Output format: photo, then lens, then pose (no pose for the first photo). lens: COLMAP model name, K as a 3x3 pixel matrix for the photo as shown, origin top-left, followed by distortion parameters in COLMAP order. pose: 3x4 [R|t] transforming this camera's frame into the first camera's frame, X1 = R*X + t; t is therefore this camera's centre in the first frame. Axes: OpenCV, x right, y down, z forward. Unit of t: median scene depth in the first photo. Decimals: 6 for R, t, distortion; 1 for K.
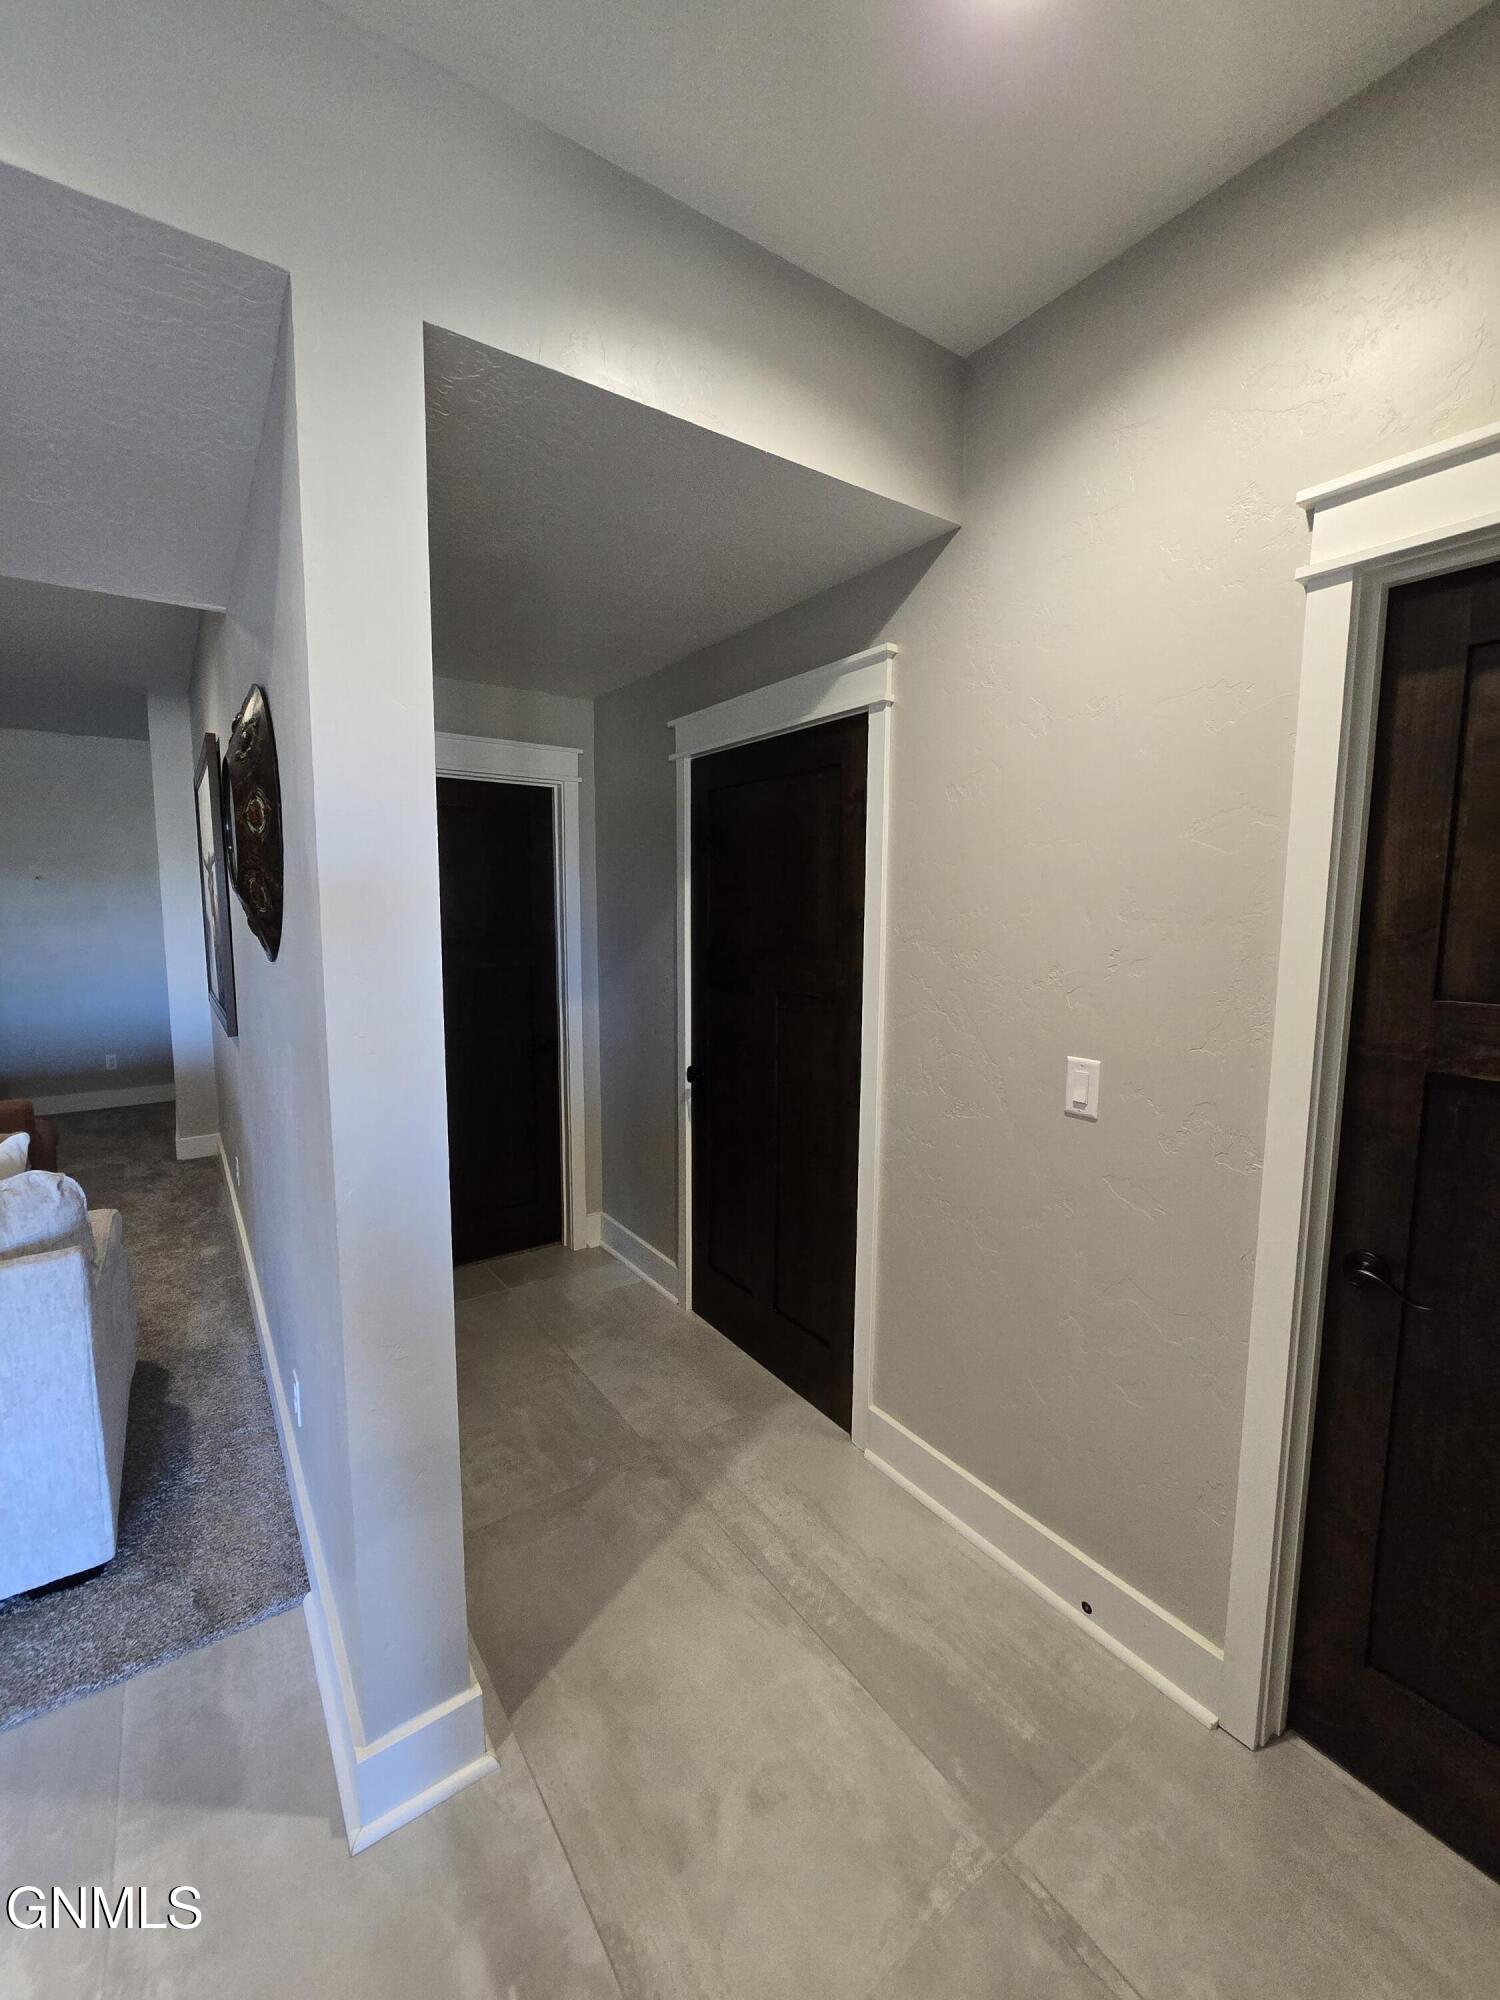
lens RADIAL K [[817.7, 0, 750.0], [0, 817.7, 1000.0], [0, 0, 1]] dist [0.000554, 0.000022]
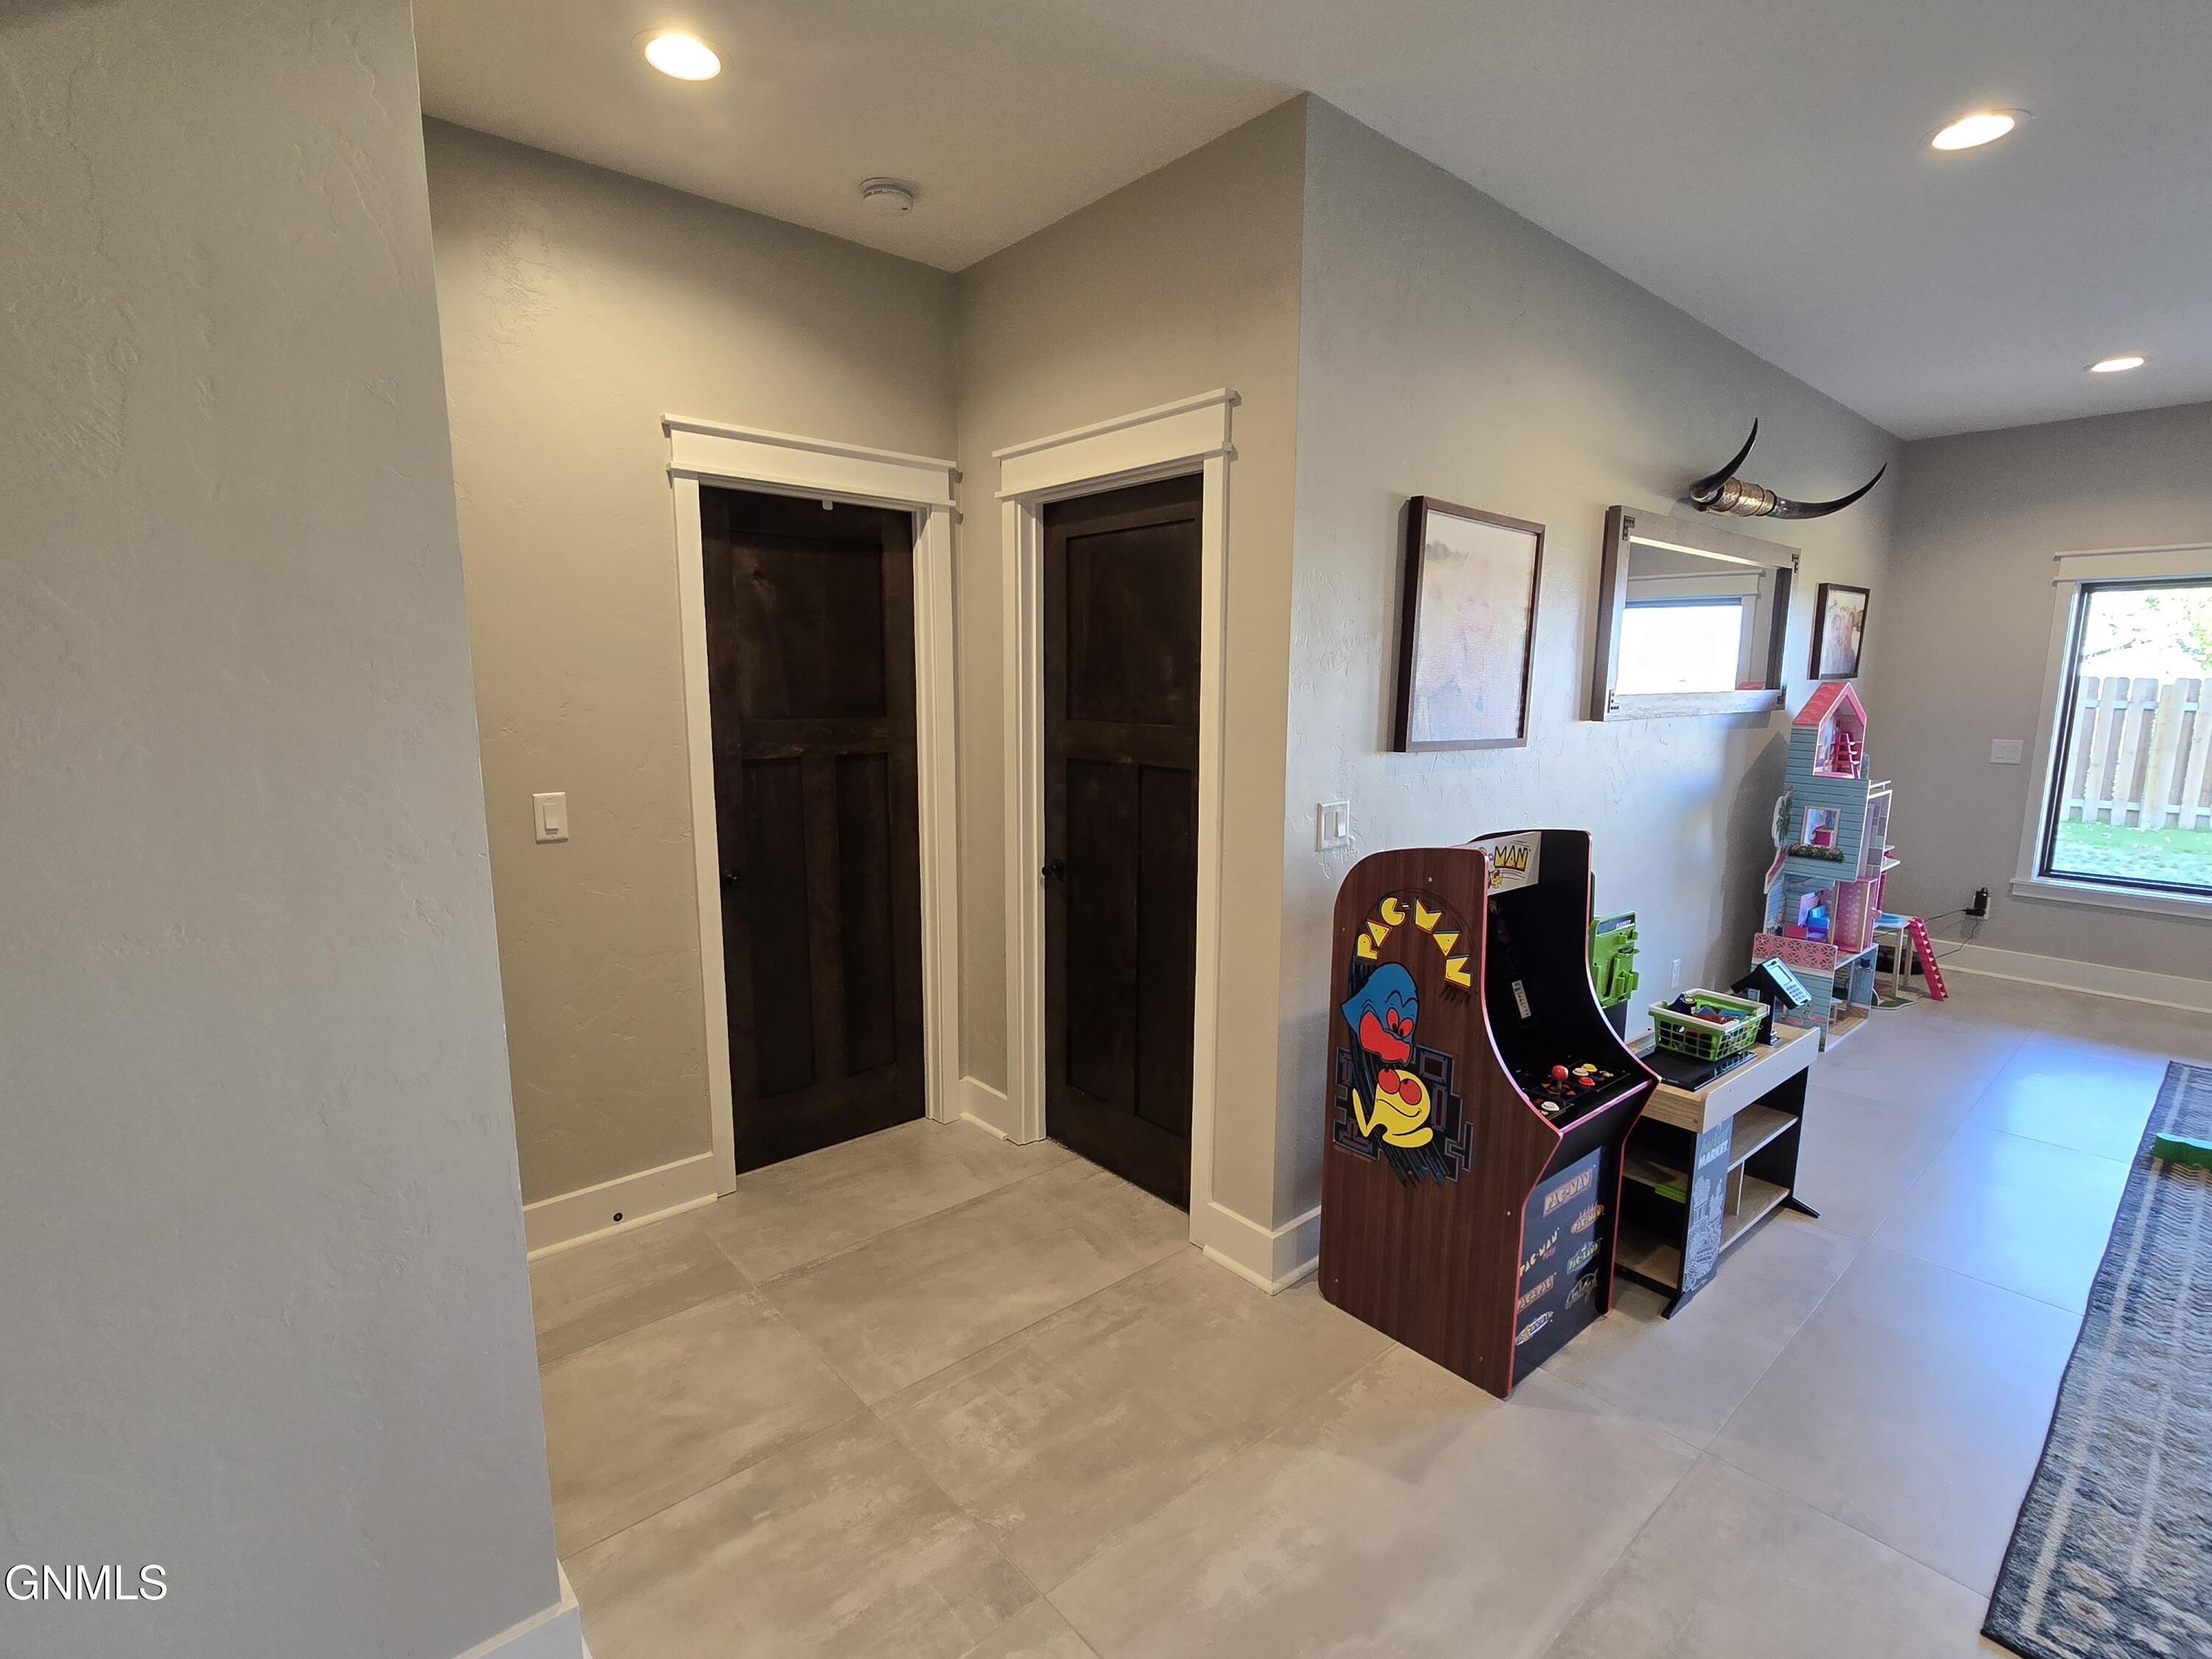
lens RADIAL K [[1133.7, 0, 1106.0], [0, 1133.7, 829.5], [0, 0, 1]] dist [0.003084, -0.001564]
pose [[-0.115385, -0.136906, 0.983841, -1.709766], [0.106894, 0.982993, 0.149325, -0.048814], [-0.987552, 0.122396, -0.098789, 0.440354]]
